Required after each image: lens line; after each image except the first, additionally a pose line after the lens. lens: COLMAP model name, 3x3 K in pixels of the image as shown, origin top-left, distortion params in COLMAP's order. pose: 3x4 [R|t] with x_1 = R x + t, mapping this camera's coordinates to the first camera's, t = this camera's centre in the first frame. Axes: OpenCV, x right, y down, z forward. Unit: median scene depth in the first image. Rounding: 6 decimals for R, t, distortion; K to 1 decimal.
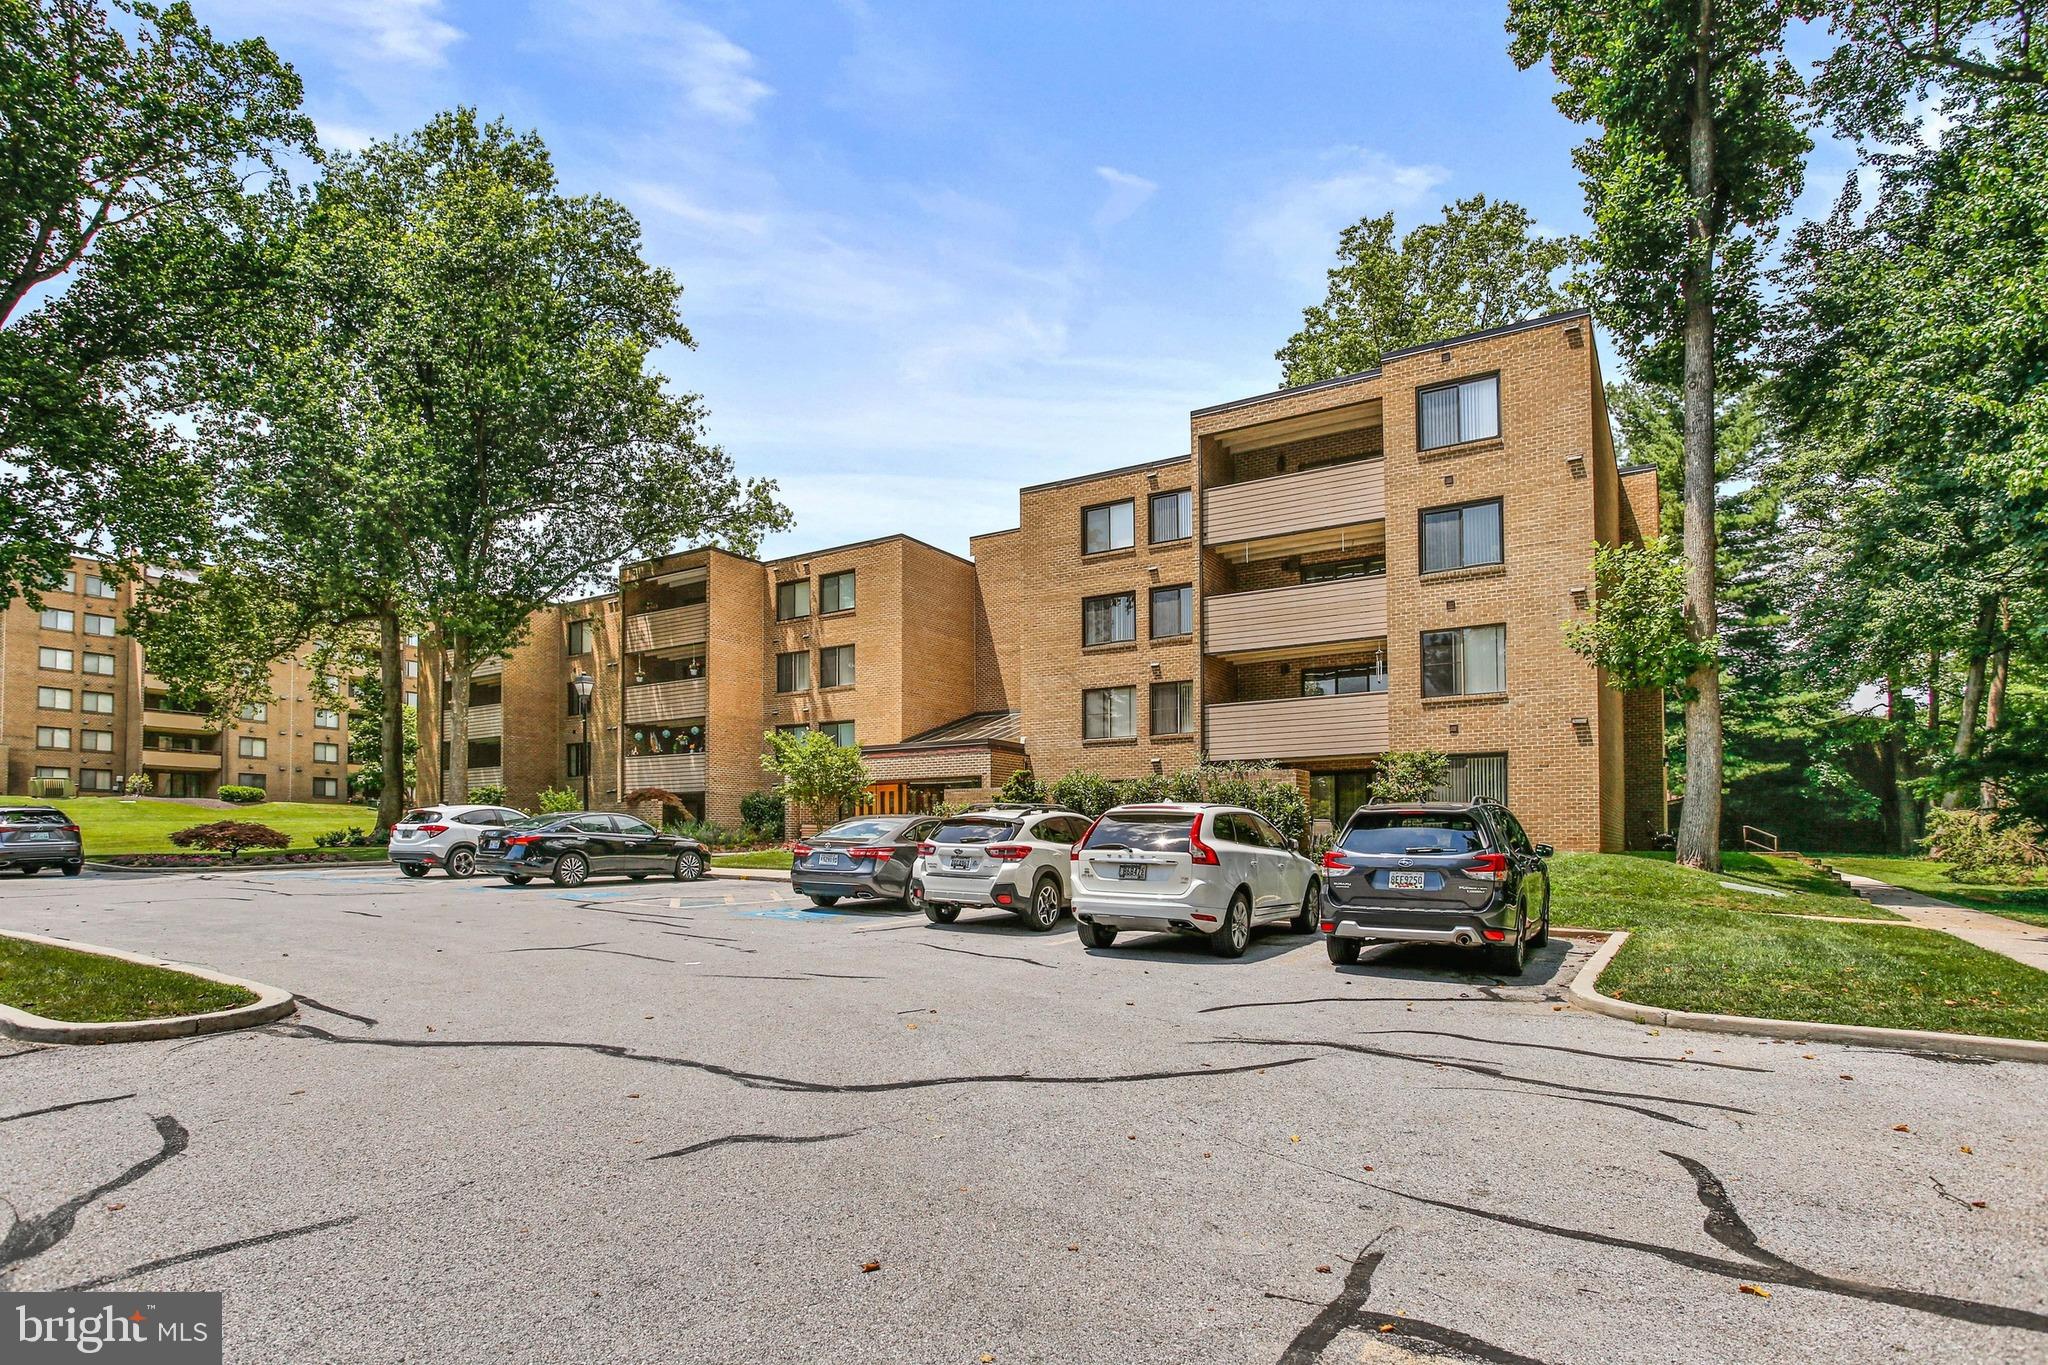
lens RADIAL K [[1002.0, 0, 1025.7], [0, 1002.0, 682.3], [0, 0, 1]] dist [-0.050442, 0.028511]
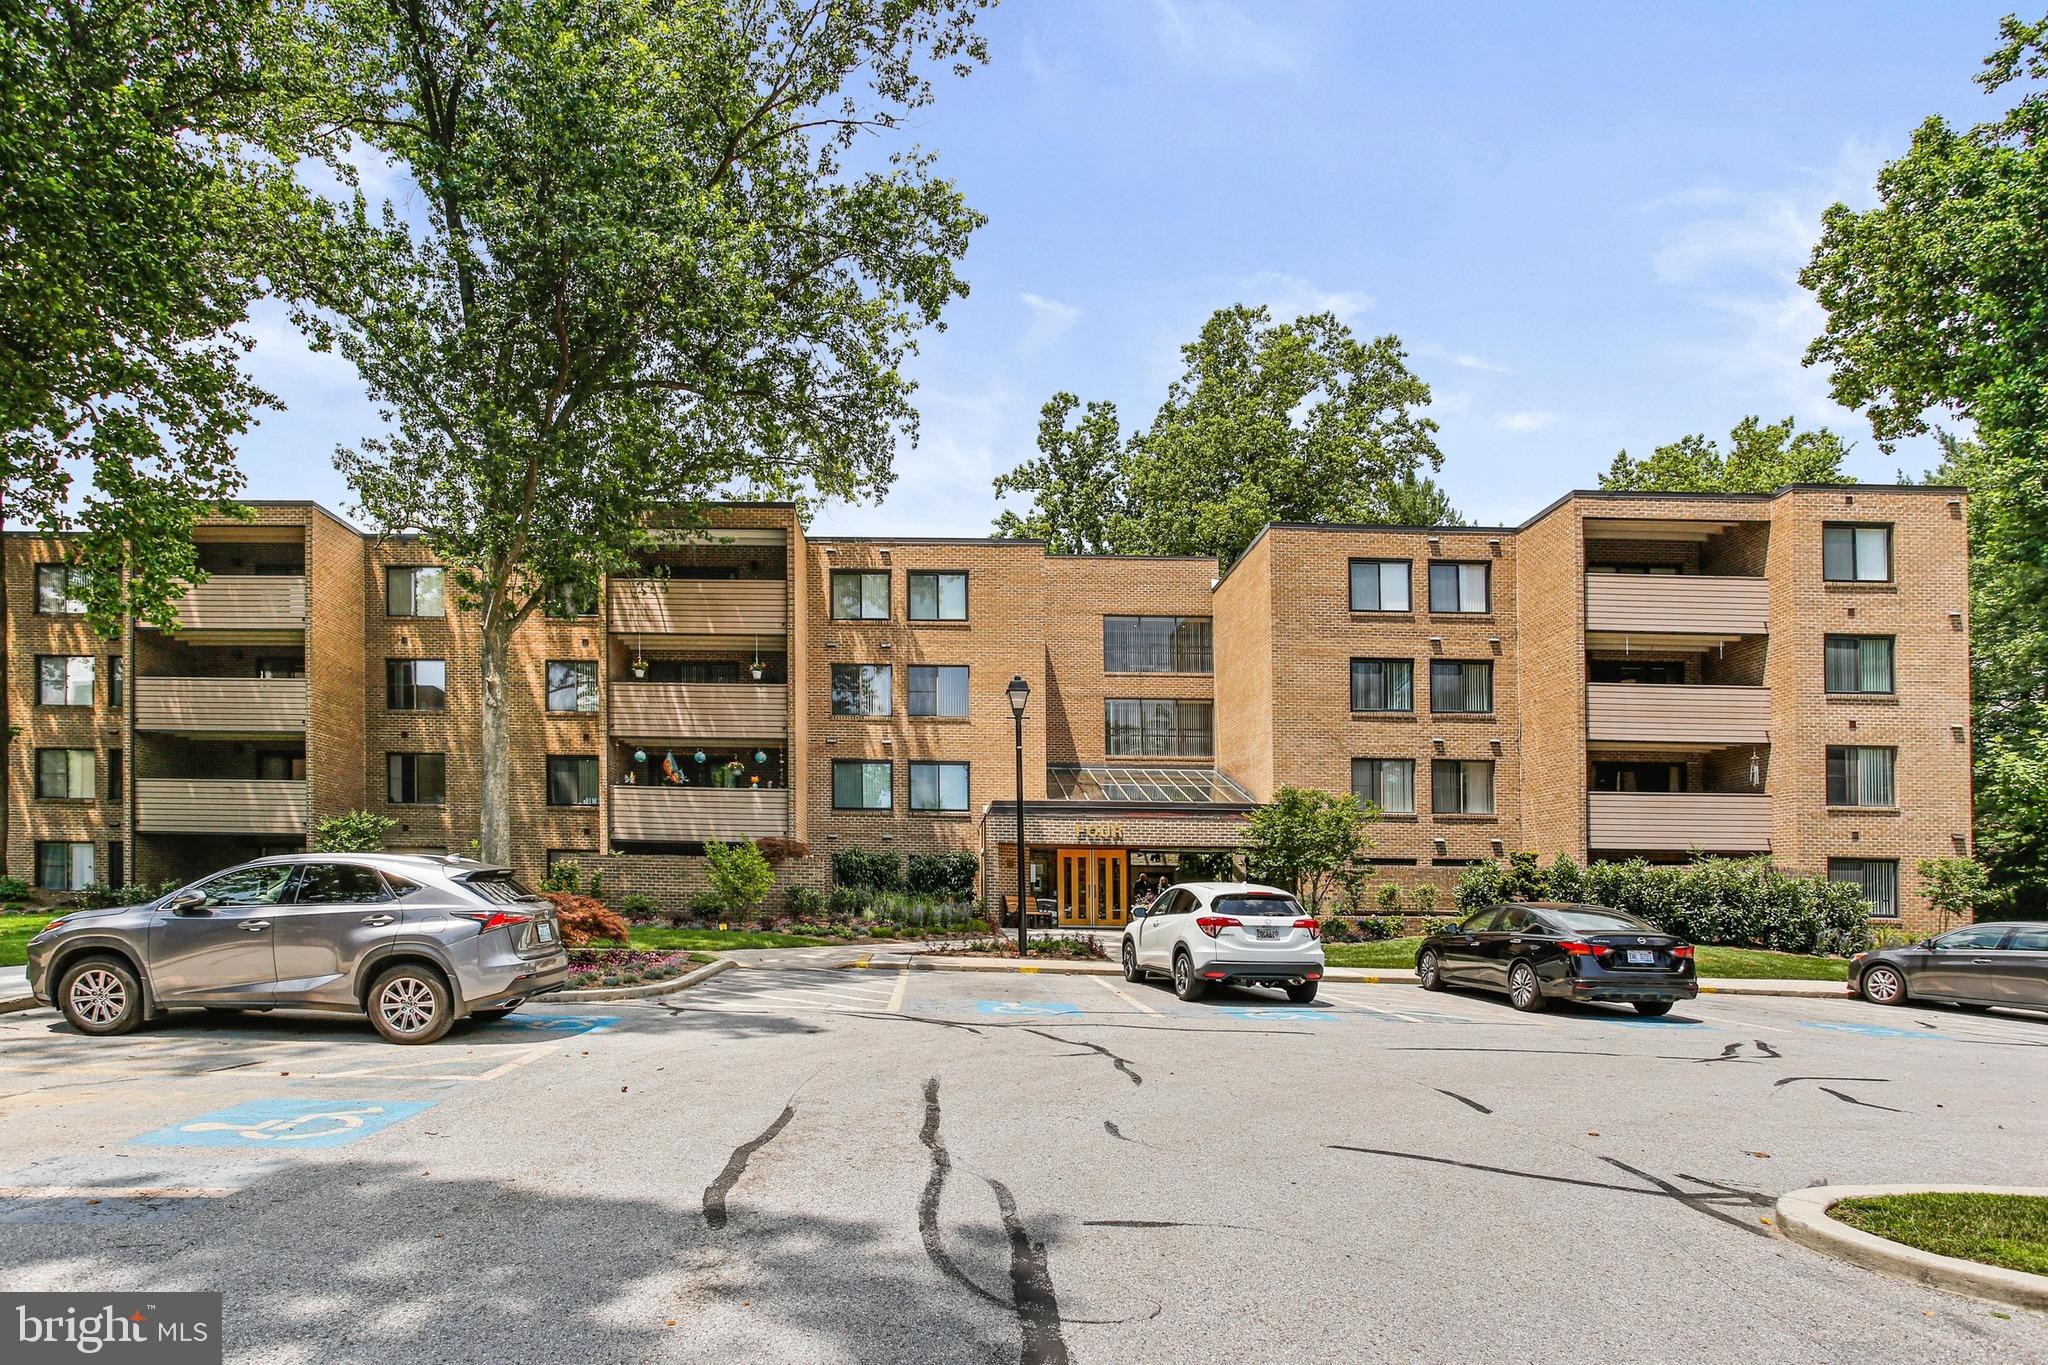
lens RADIAL K [[1002.0, 0, 1016.1], [0, 1002.0, 781.7], [0, 0, 1]] dist [-0.050442, 0.028511]
pose [[0.860111, 0.076840, 0.504286, -0.671292], [-0.100227, 0.994776, 0.019369, 0.042549], [-0.500163, -0.067203, 0.863319, 0.368568]]
